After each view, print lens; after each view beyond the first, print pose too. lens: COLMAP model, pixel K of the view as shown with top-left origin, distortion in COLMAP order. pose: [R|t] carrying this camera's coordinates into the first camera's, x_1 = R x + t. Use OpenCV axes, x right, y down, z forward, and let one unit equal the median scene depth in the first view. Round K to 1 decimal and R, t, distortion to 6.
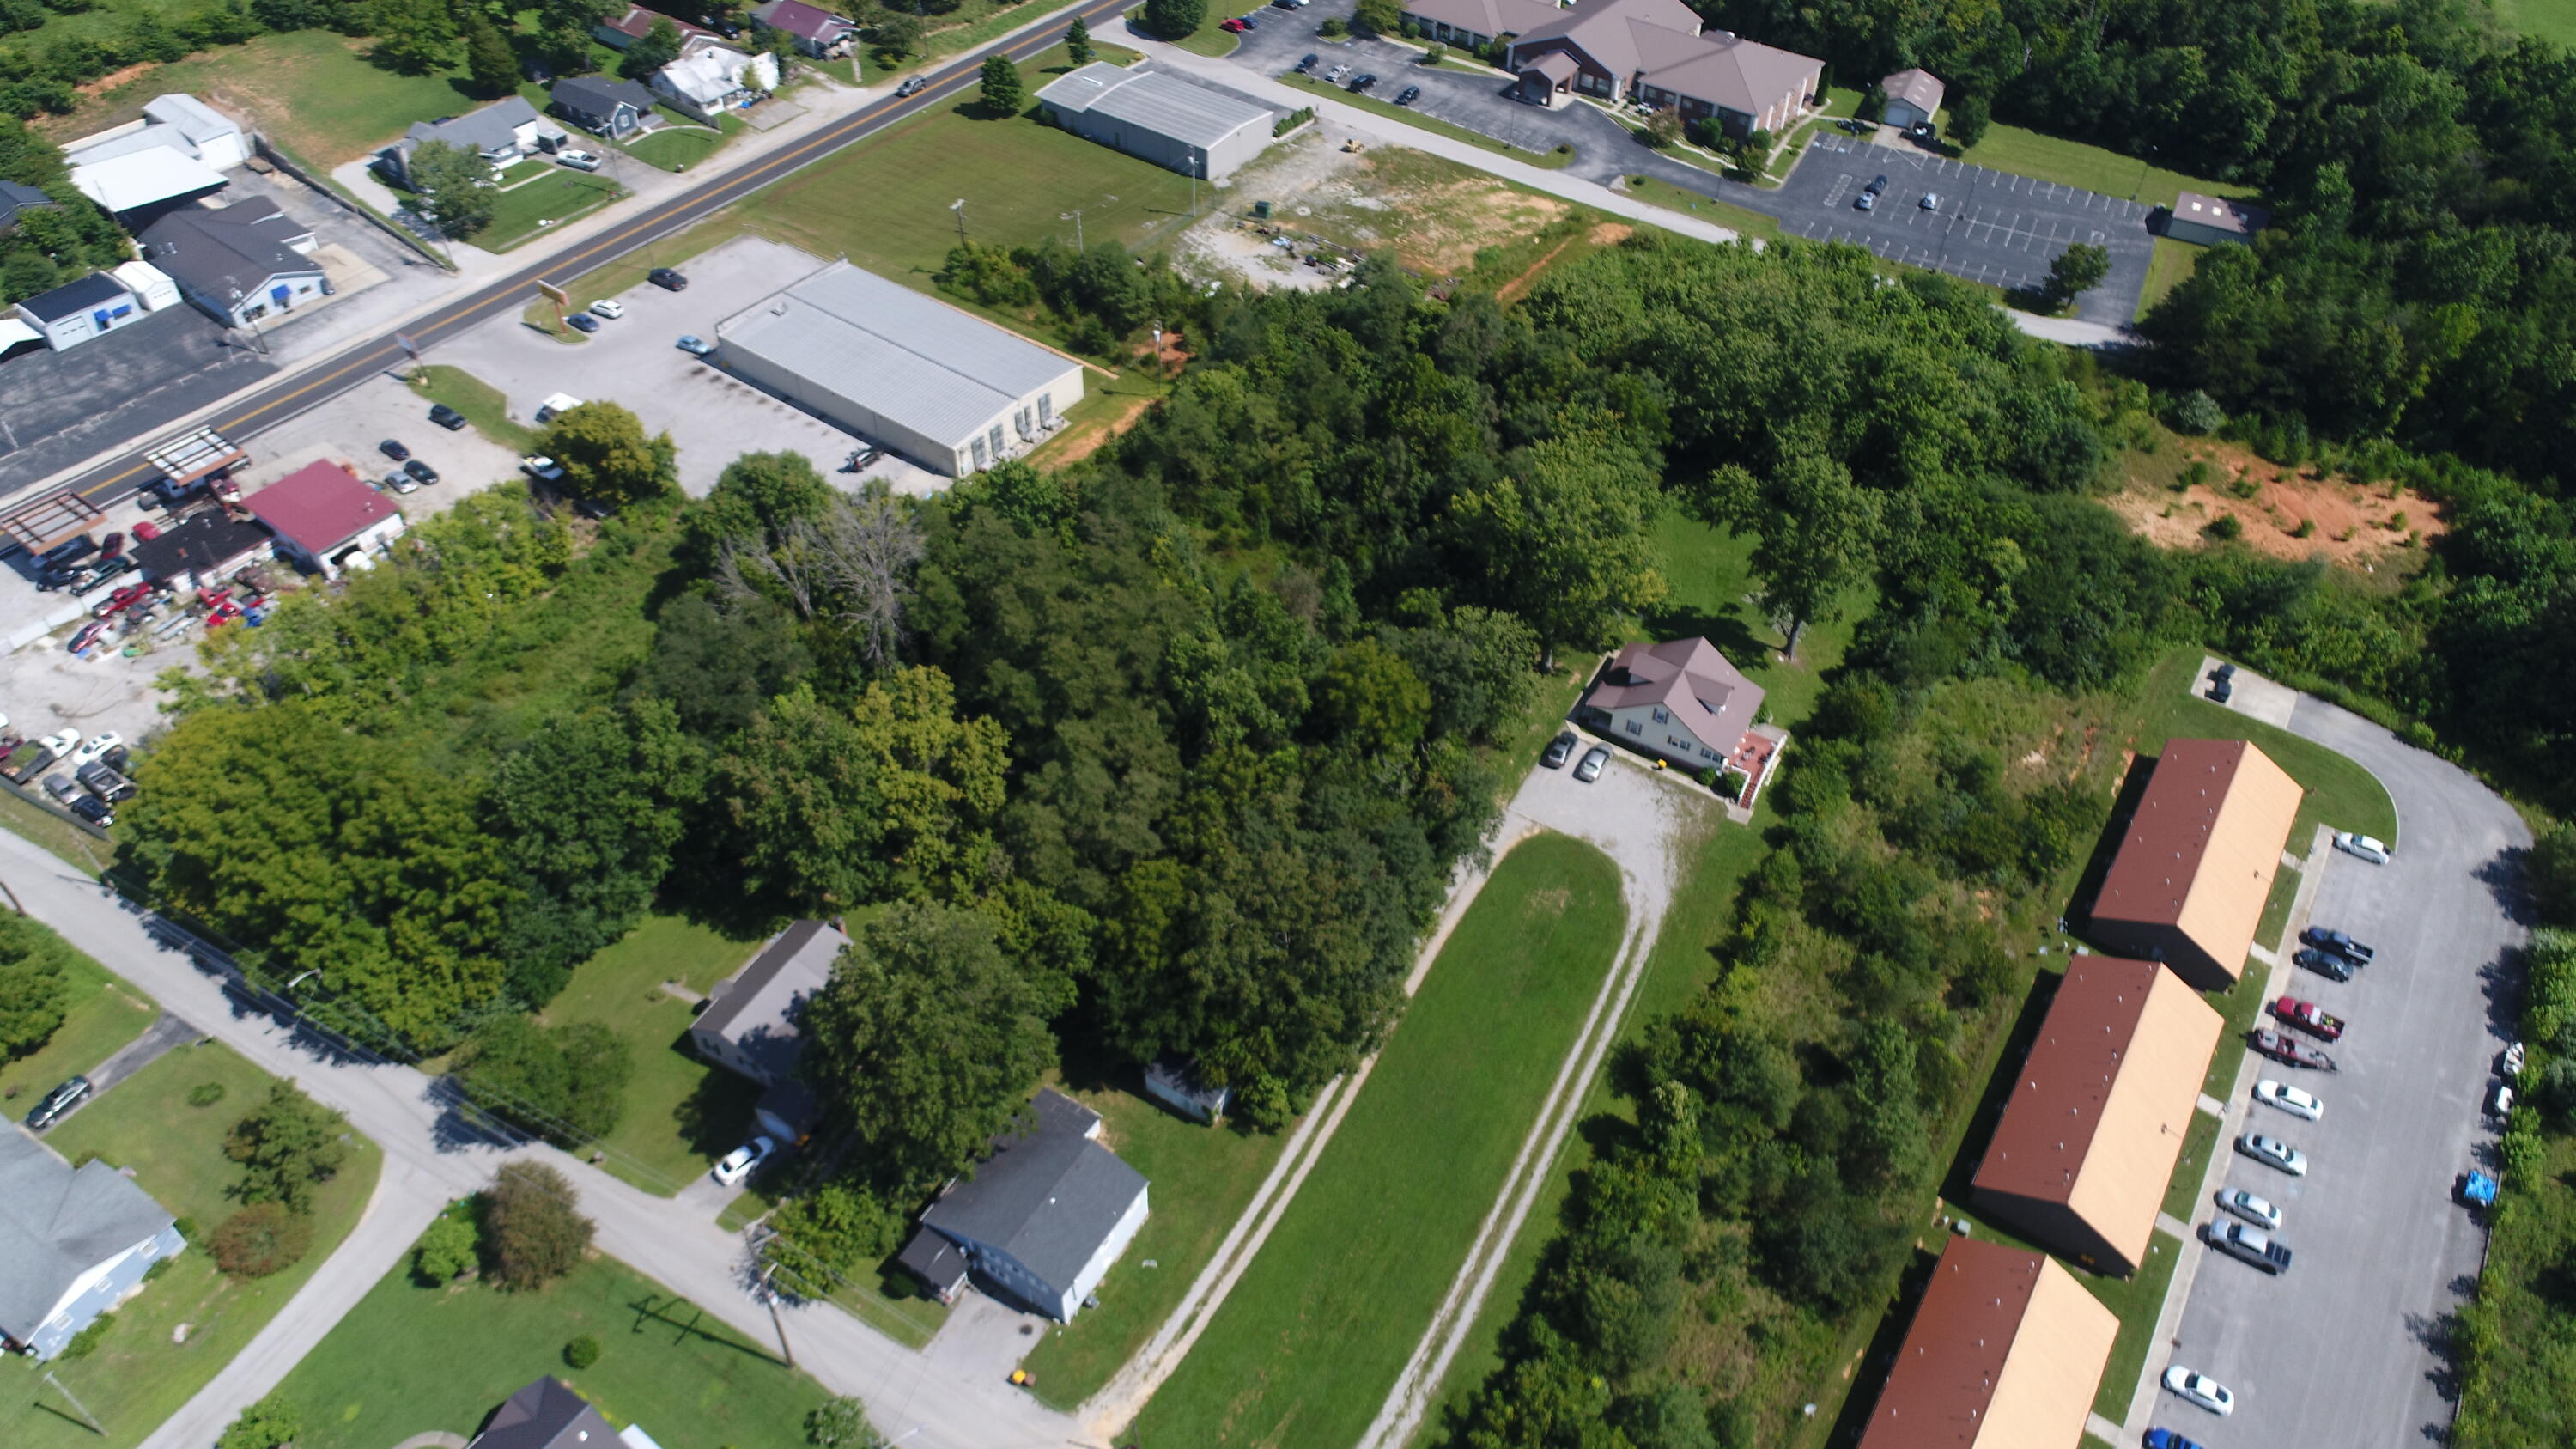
lens RADIAL K [[1738.3, 0, 1288.0], [0, 1738.3, 724.5], [0, 0, 1]] dist [-0.002682, 0.000514]
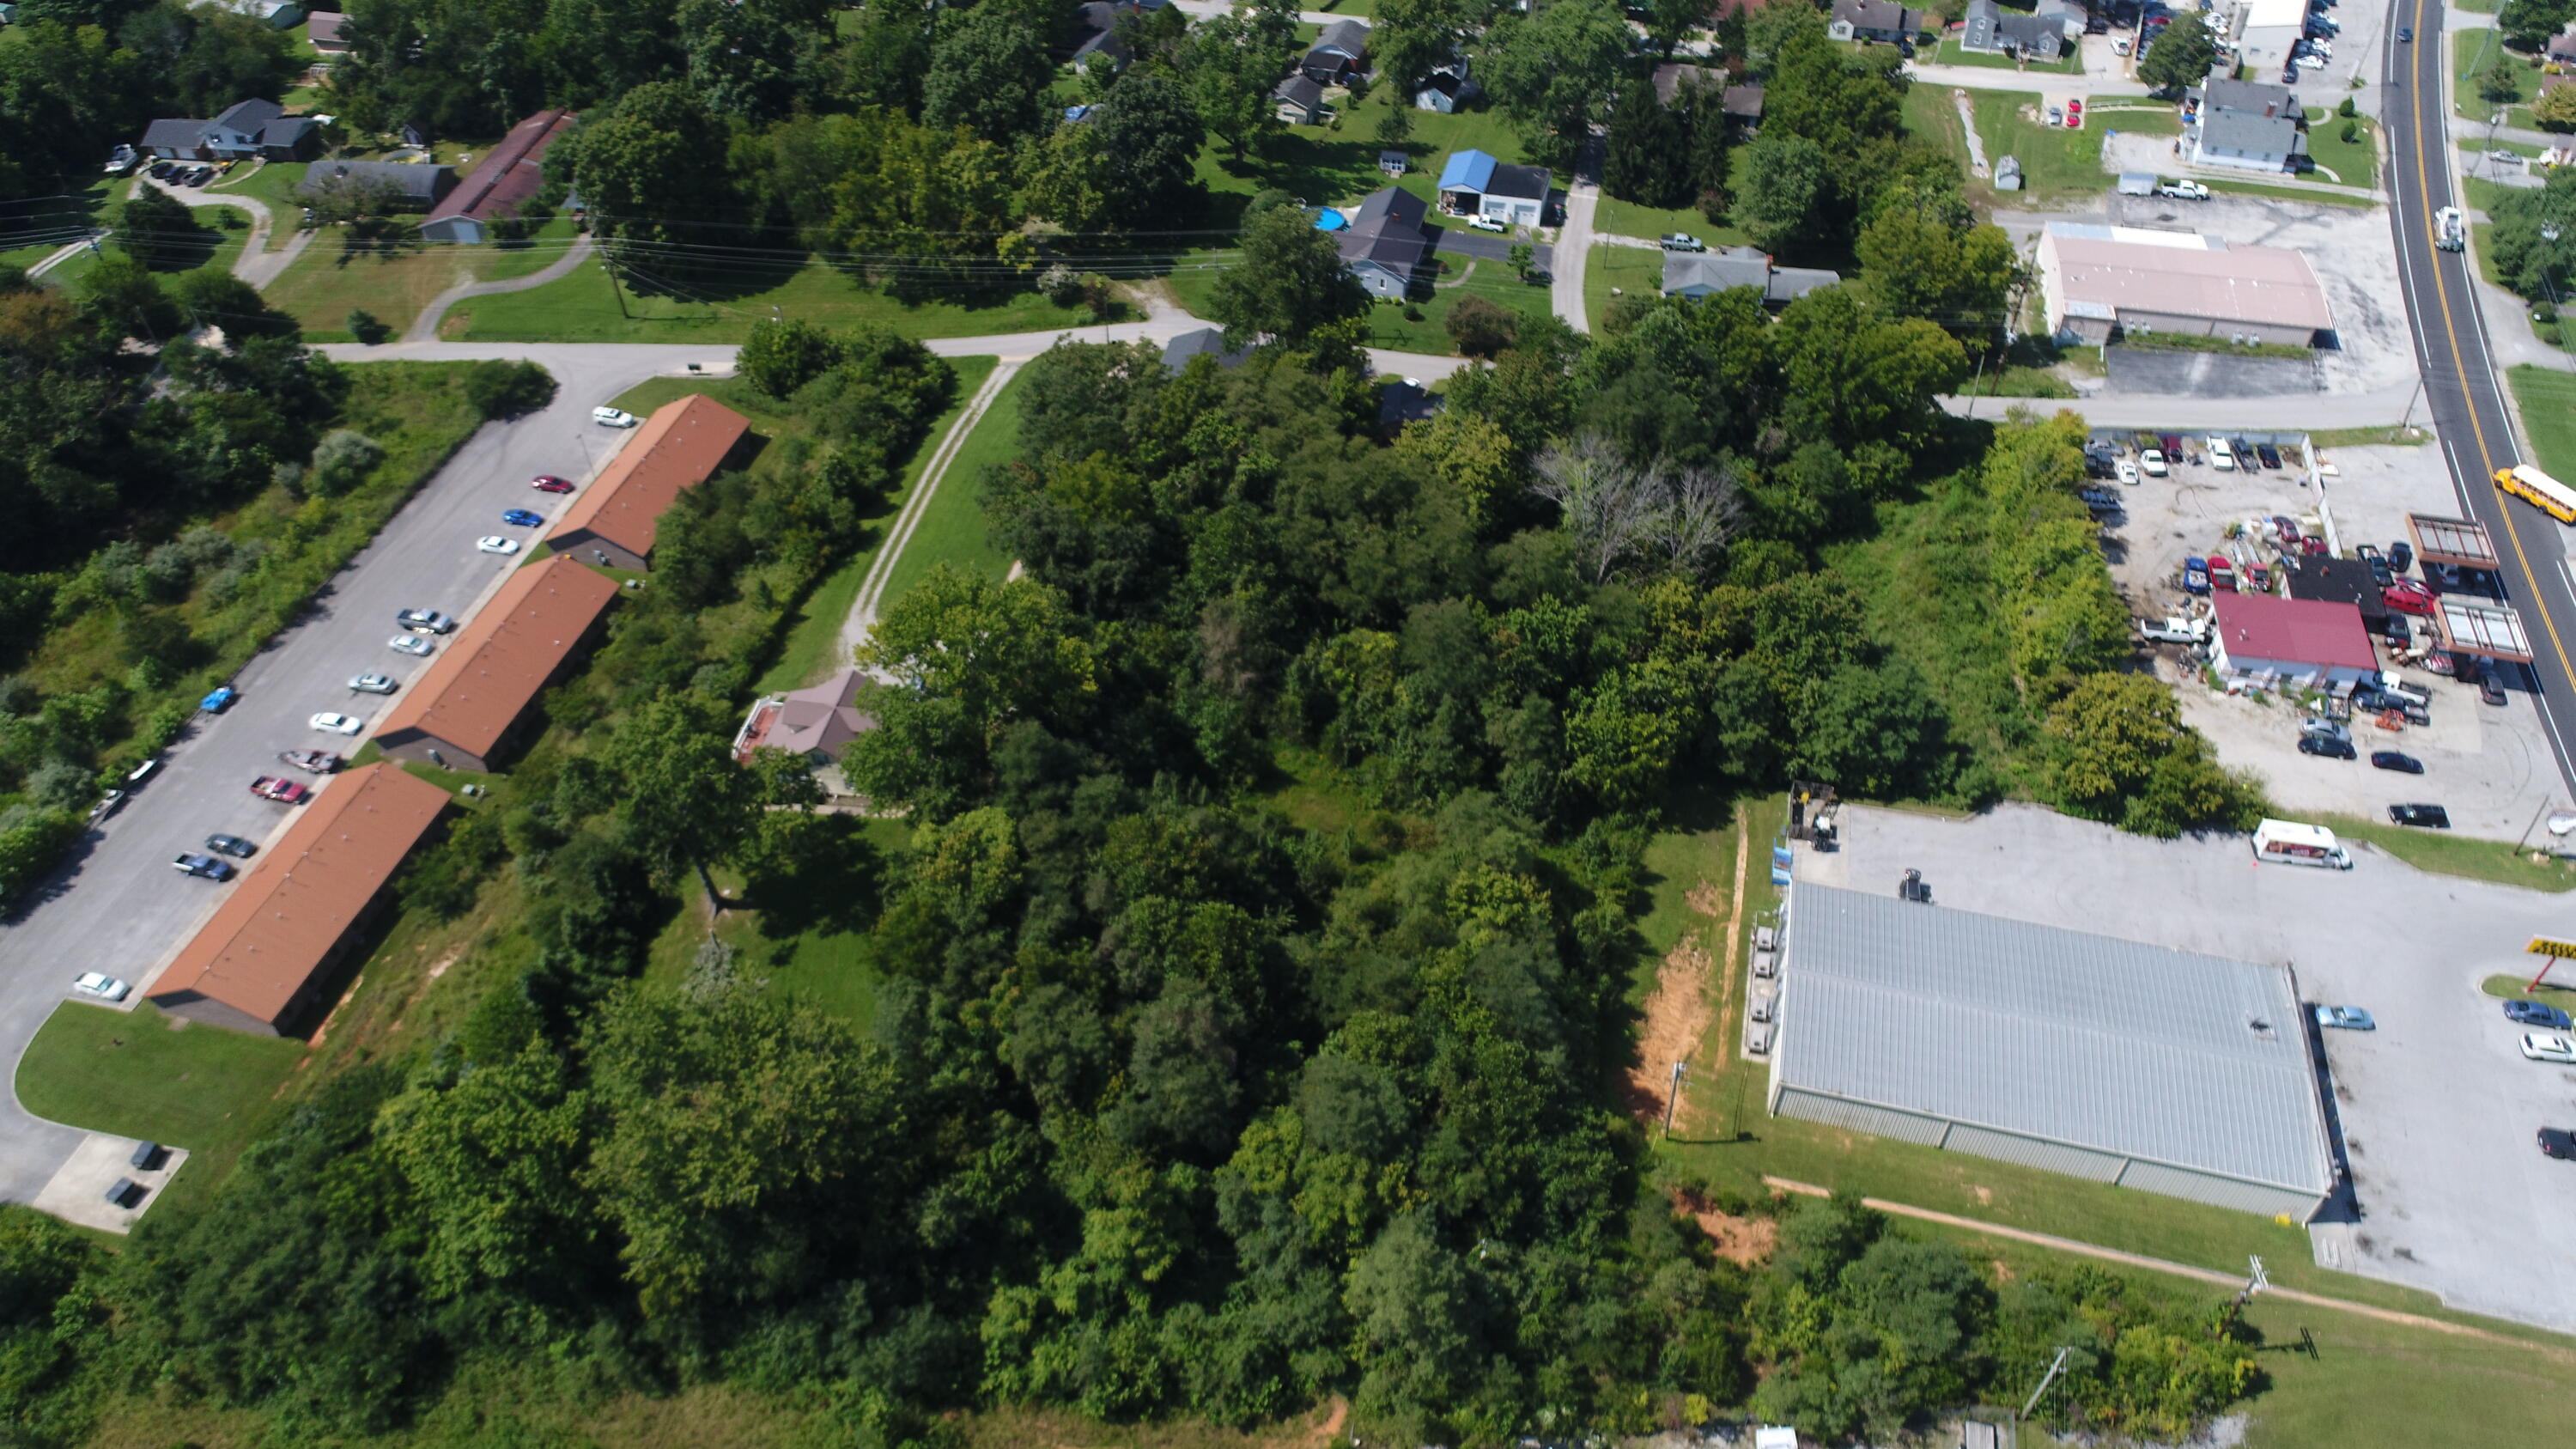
lens RADIAL K [[1729.8, 0, 1282.7], [0, 1729.8, 717.8], [0, 0, 1]] dist [0.000009, 0.000727]
pose [[-0.931236, 0.239904, -0.274310, 0.191652], [-0.258740, 0.094795, 0.961284, -0.762575], [0.256620, 0.966157, -0.026204, 0.803549]]
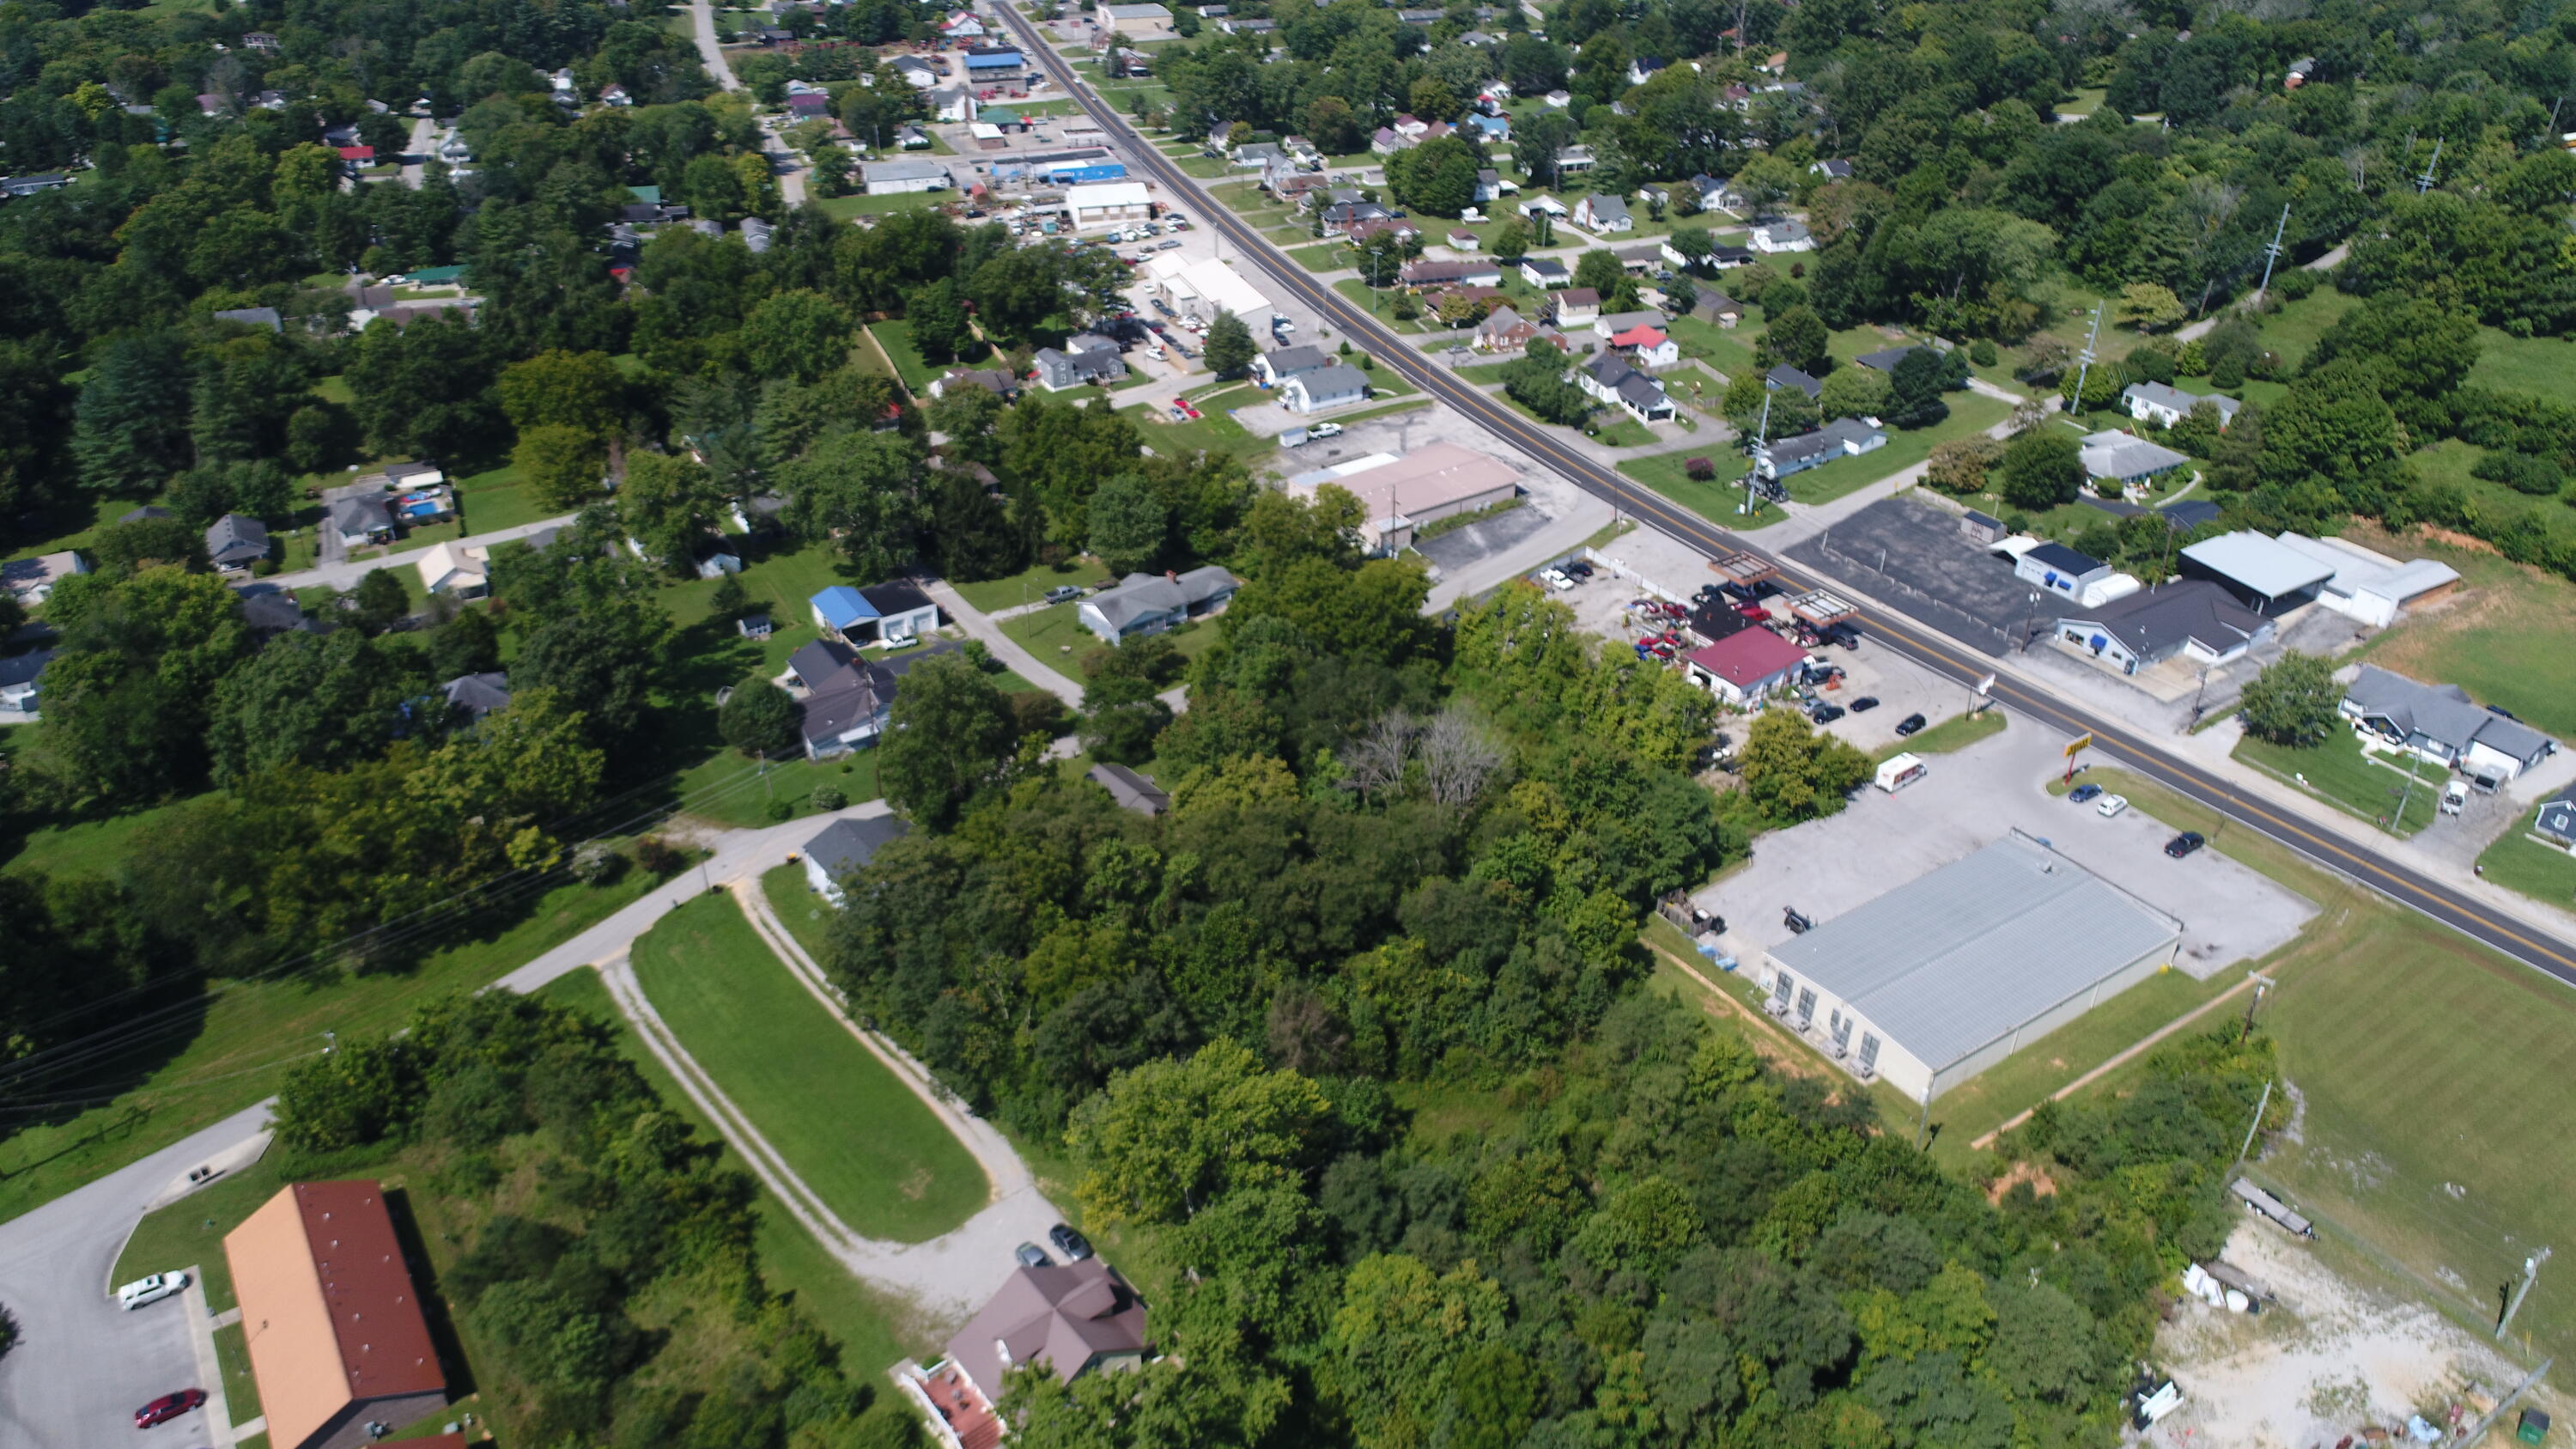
lens RADIAL K [[1729.8, 0, 1282.7], [0, 1729.8, 717.8], [0, 0, 1]] dist [0.000009, 0.000727]
pose [[-0.358467, 0.462217, -0.811084, 0.534027], [-0.649841, 0.500218, 0.572266, -0.525987], [0.670229, 0.732215, 0.121056, 0.561508]]
